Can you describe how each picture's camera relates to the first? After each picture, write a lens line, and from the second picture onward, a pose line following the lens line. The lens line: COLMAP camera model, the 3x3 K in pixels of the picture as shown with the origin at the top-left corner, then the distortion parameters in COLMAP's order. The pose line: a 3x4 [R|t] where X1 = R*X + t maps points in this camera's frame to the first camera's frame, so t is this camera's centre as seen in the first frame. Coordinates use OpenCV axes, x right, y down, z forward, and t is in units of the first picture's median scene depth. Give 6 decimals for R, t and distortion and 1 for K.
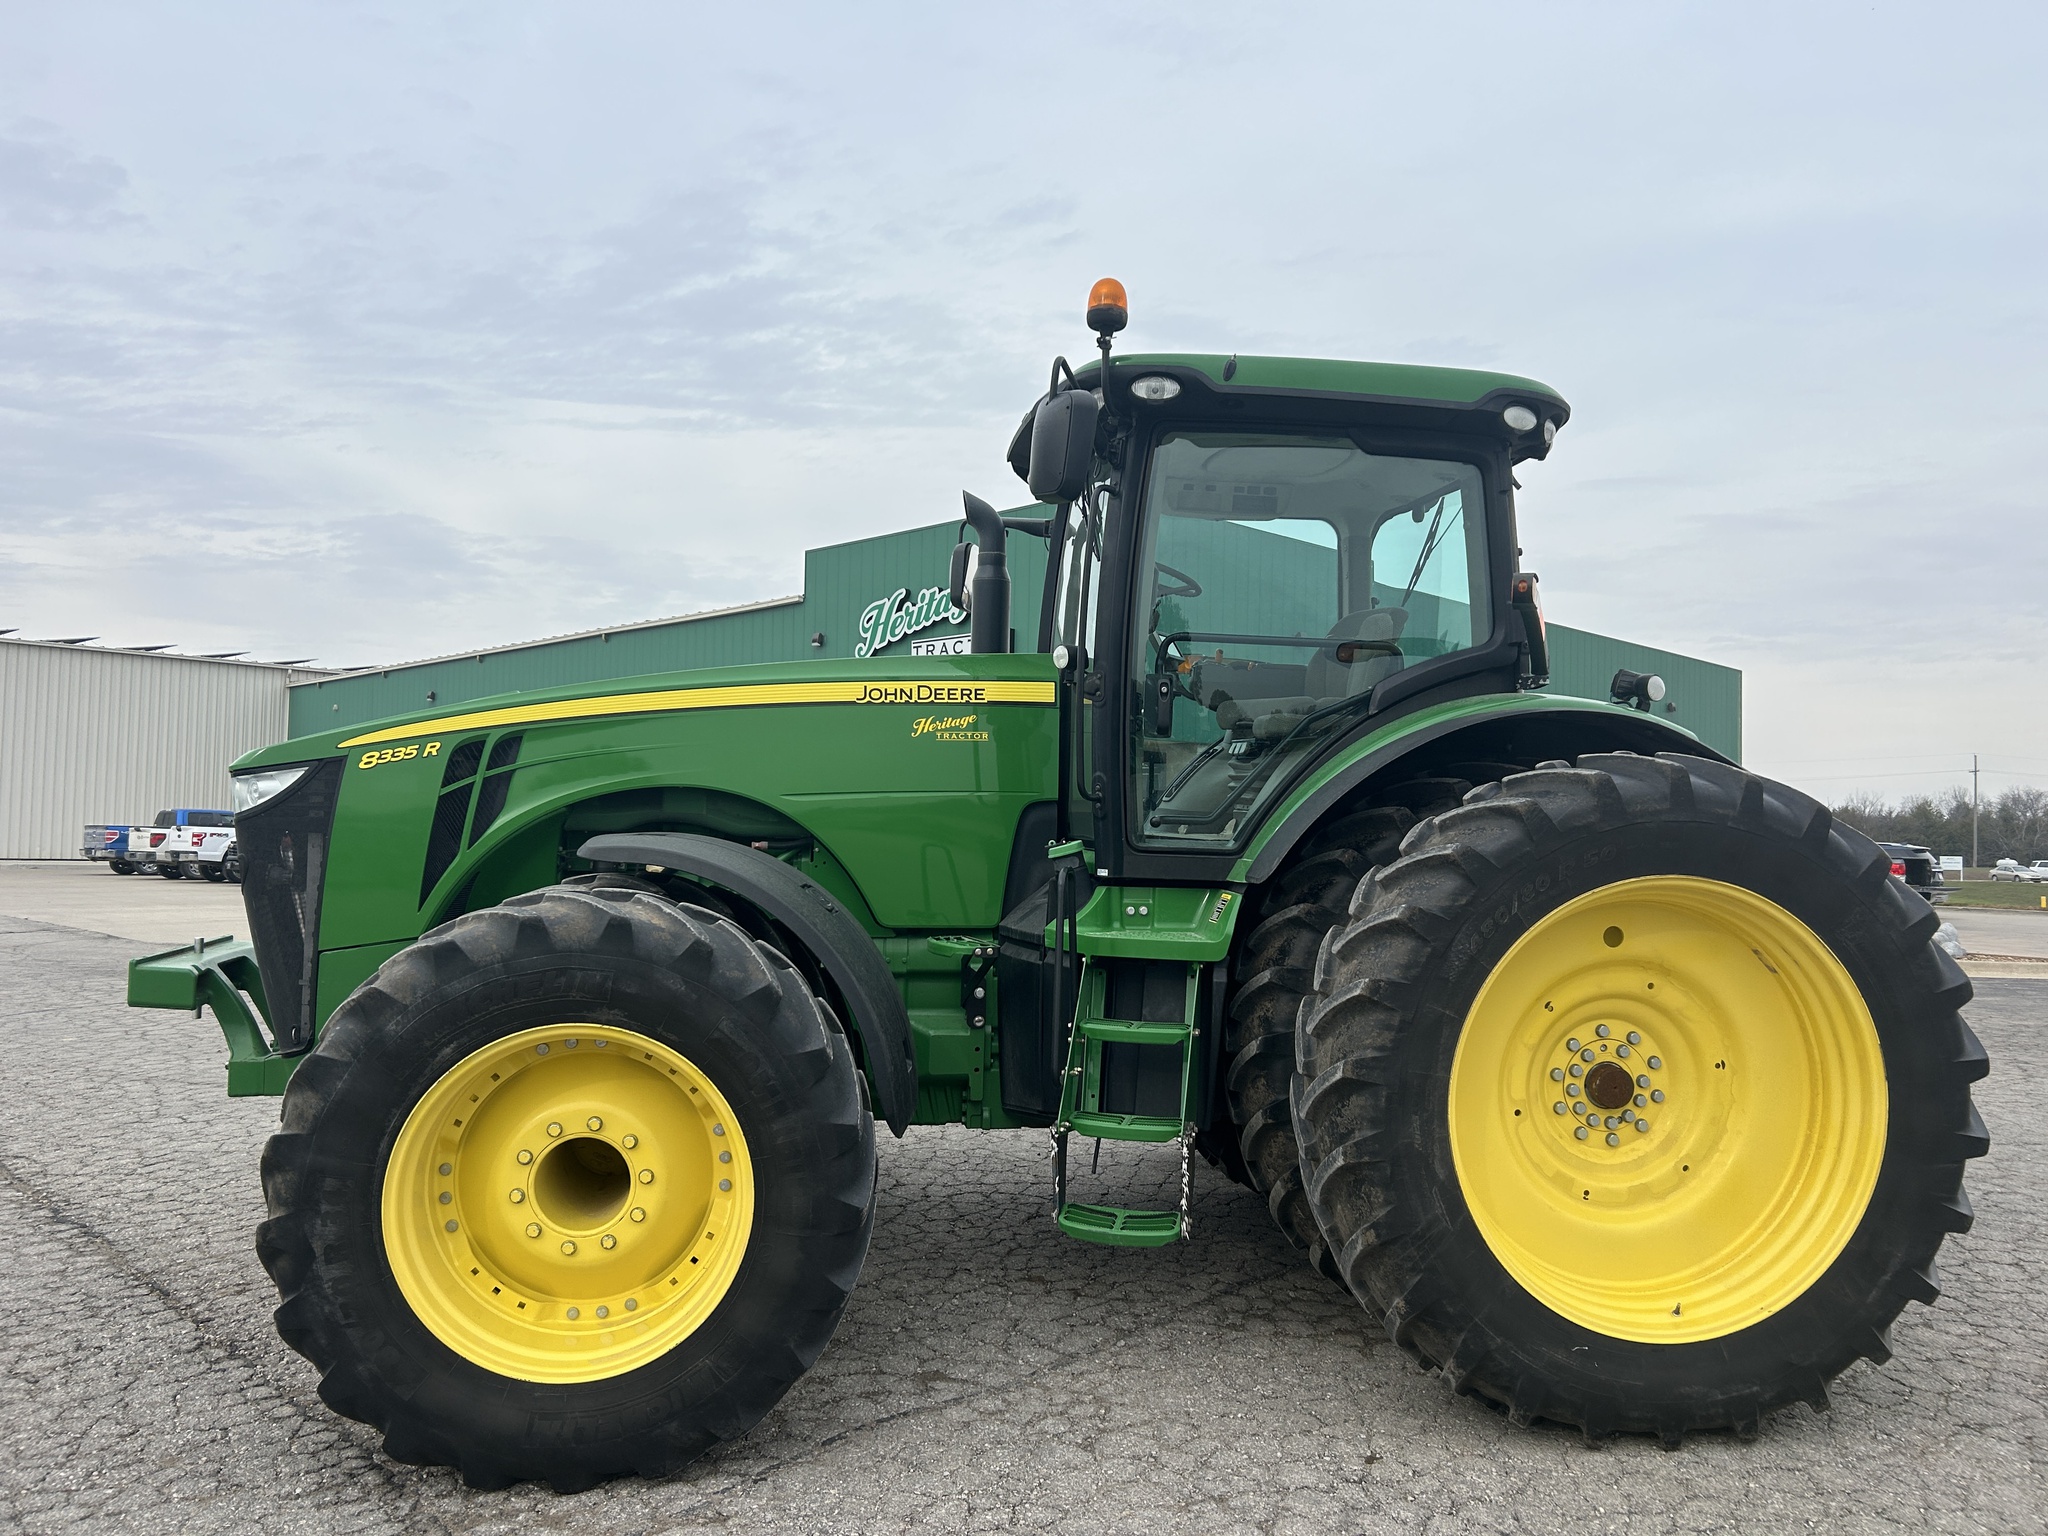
lens RADIAL K [[1537.1, 0, 1050.3], [0, 1537.1, 793.5], [0, 0, 1]] dist [0.049896, -0.049964]
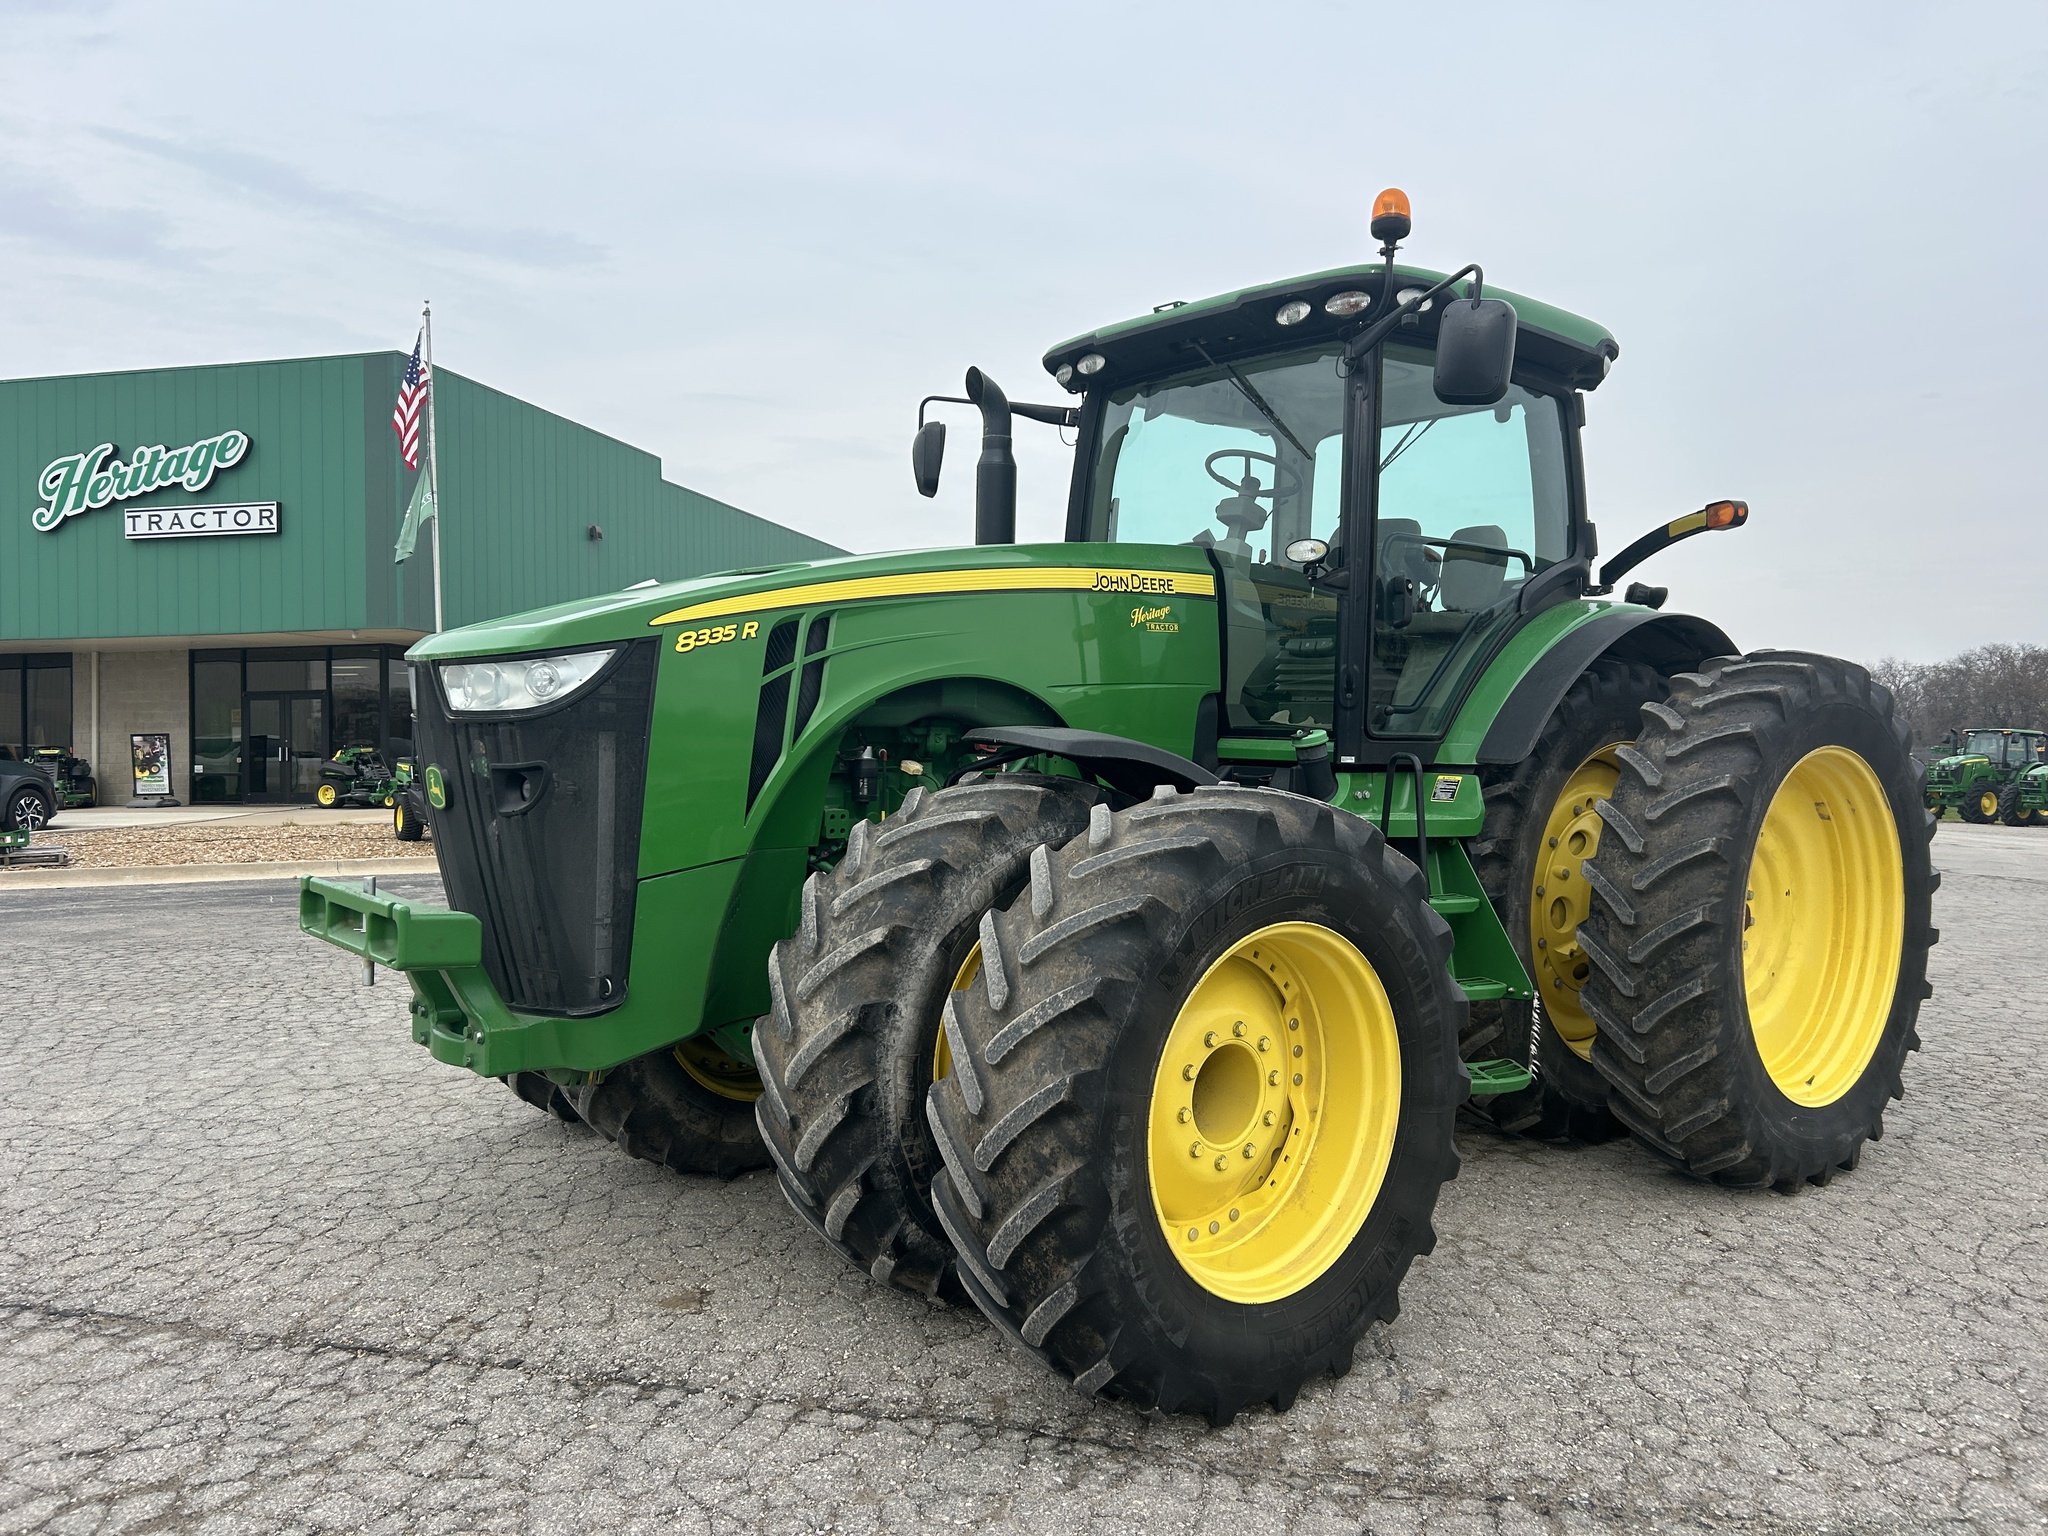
lens RADIAL K [[1537.1, 0, 1033.7], [0, 1537.1, 772.4], [0, 0, 1]] dist [0.049896, -0.049964]
pose [[0.849309, -0.029042, 0.527097, -0.731094], [0.003182, 0.998749, 0.049903, 0.007380], [-0.527887, -0.040706, 0.848339, 0.223788]]
